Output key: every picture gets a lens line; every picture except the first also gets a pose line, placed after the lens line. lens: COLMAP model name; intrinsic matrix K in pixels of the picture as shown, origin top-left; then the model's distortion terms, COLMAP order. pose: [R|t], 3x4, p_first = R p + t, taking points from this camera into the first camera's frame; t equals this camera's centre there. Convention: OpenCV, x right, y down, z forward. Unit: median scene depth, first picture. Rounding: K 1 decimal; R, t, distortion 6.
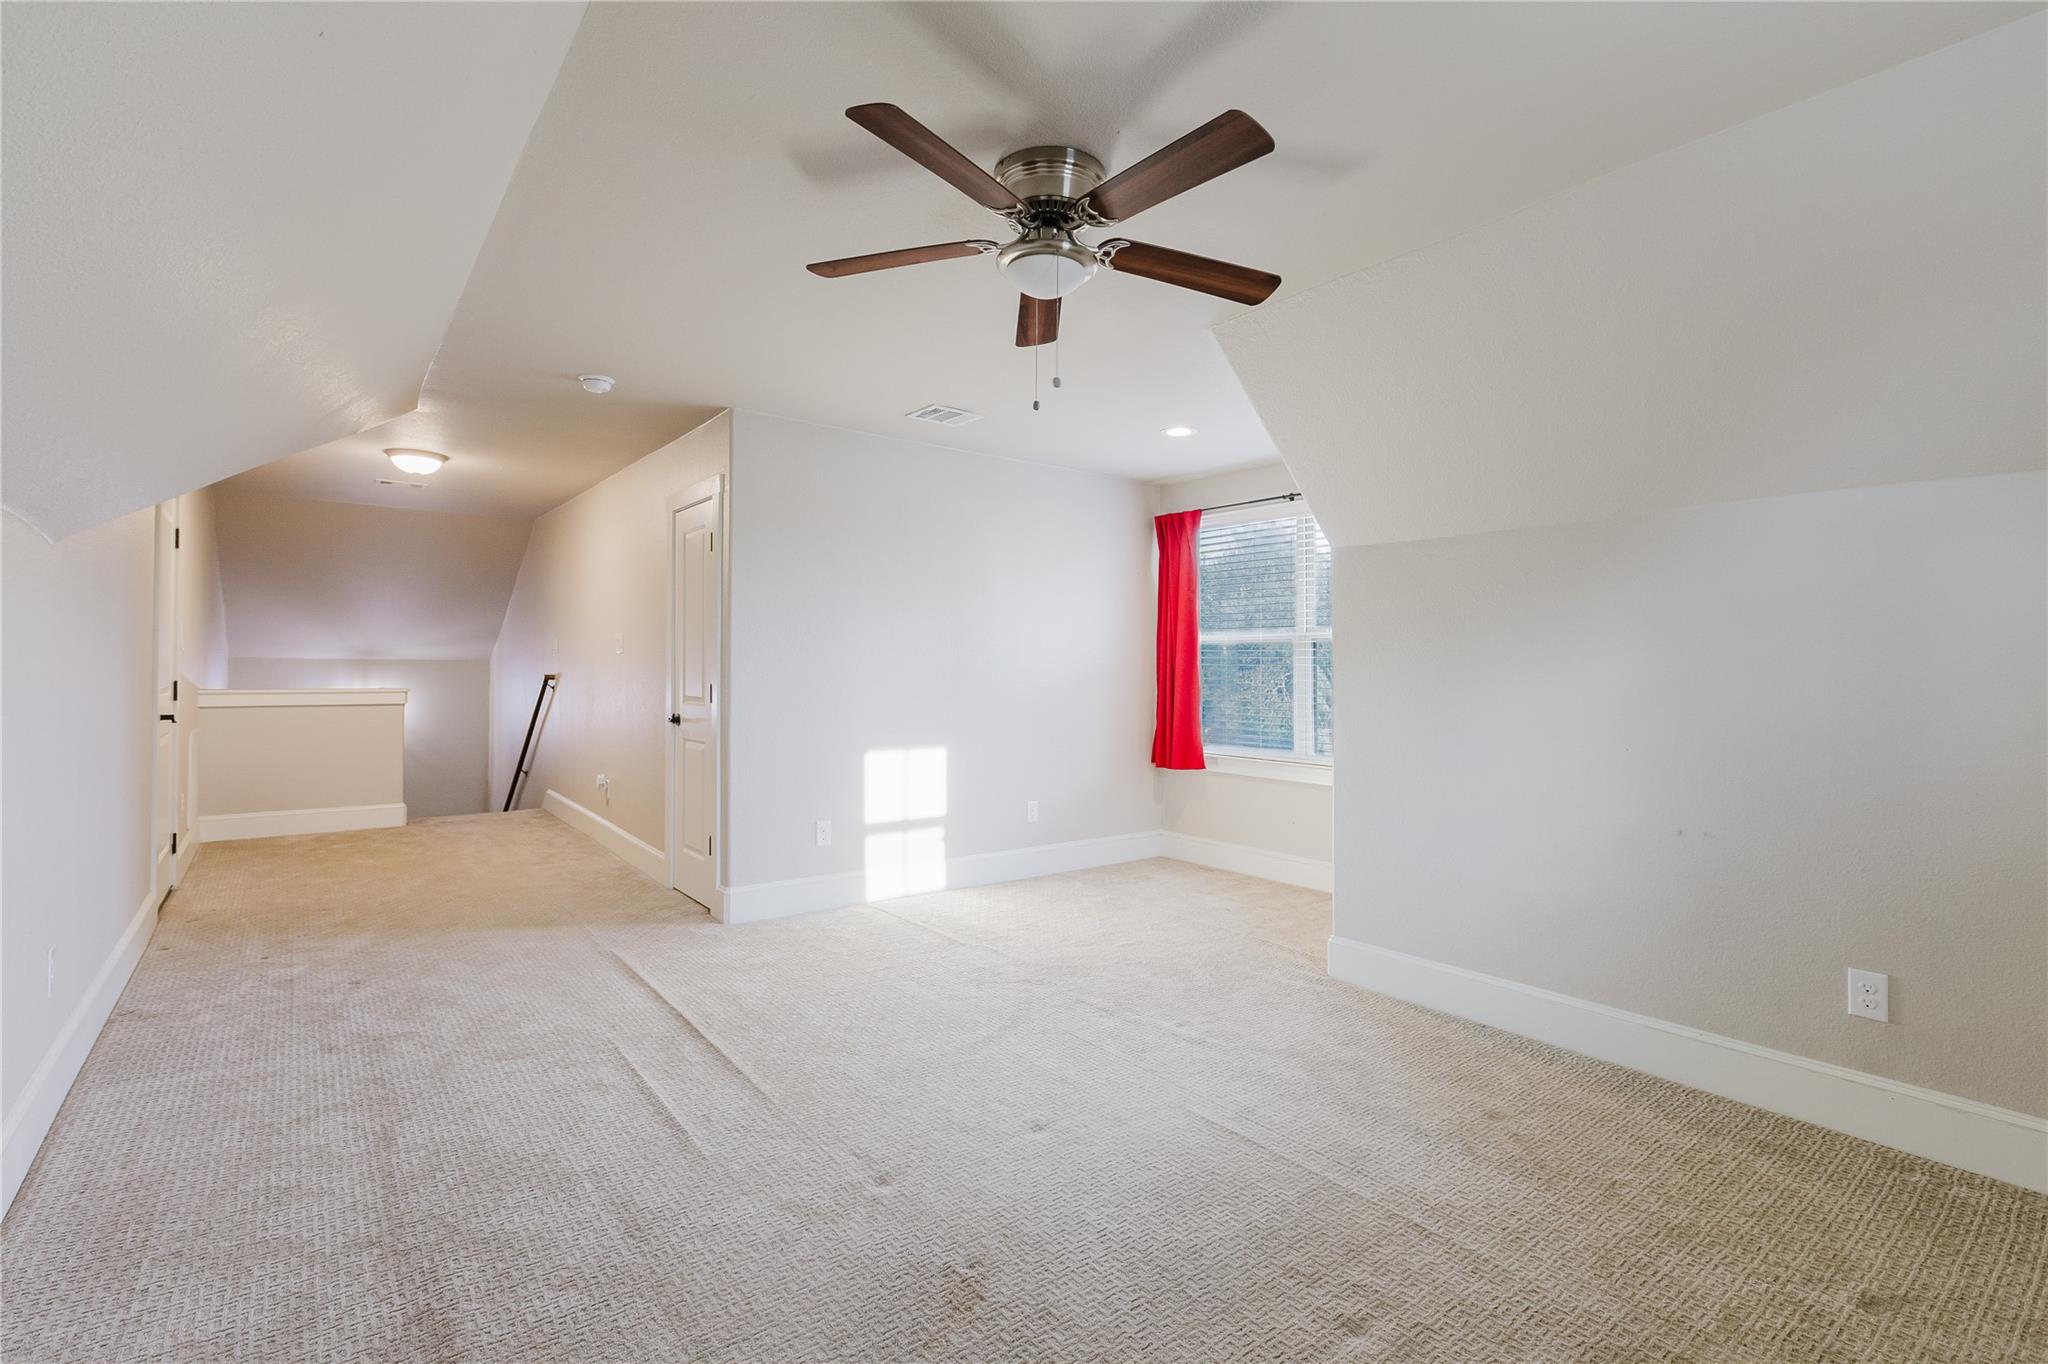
lens RADIAL K [[931.3, 0, 1022.2], [0, 931.3, 681.9], [0, 0, 1]] dist [0.003955, -0.002499]
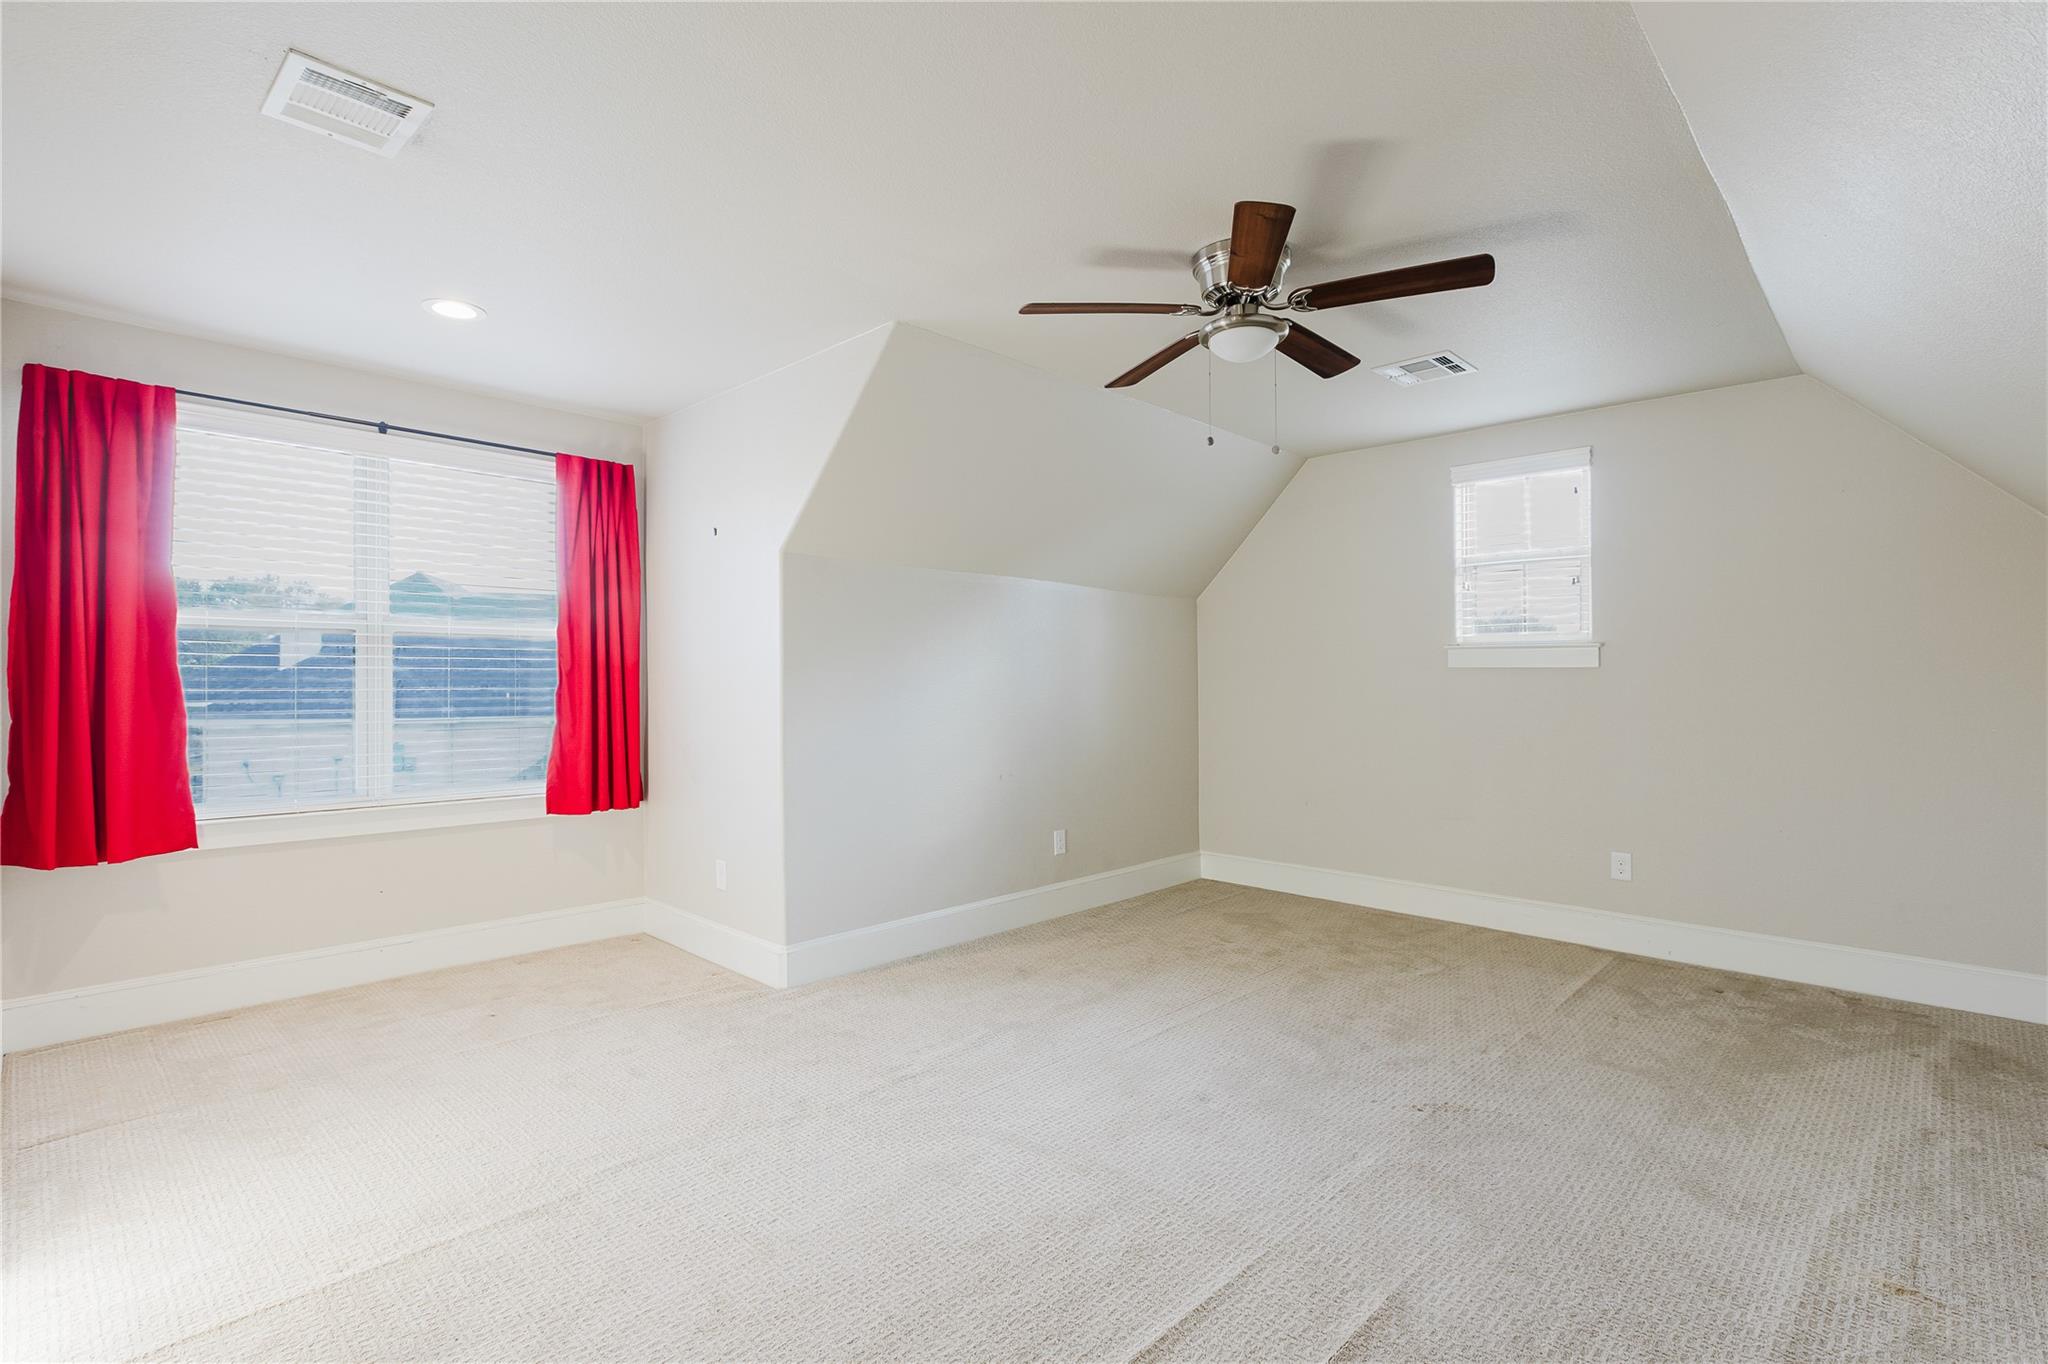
lens RADIAL K [[931.3, 0, 1022.2], [0, 931.3, 672.3], [0, 0, 1]] dist [0.003955, -0.002499]
pose [[-0.122421, -0.002195, 0.992476, -0.682755], [0.007362, 0.999968, 0.003119, -0.018600], [-0.992451, 0.007688, -0.122401, 0.881592]]
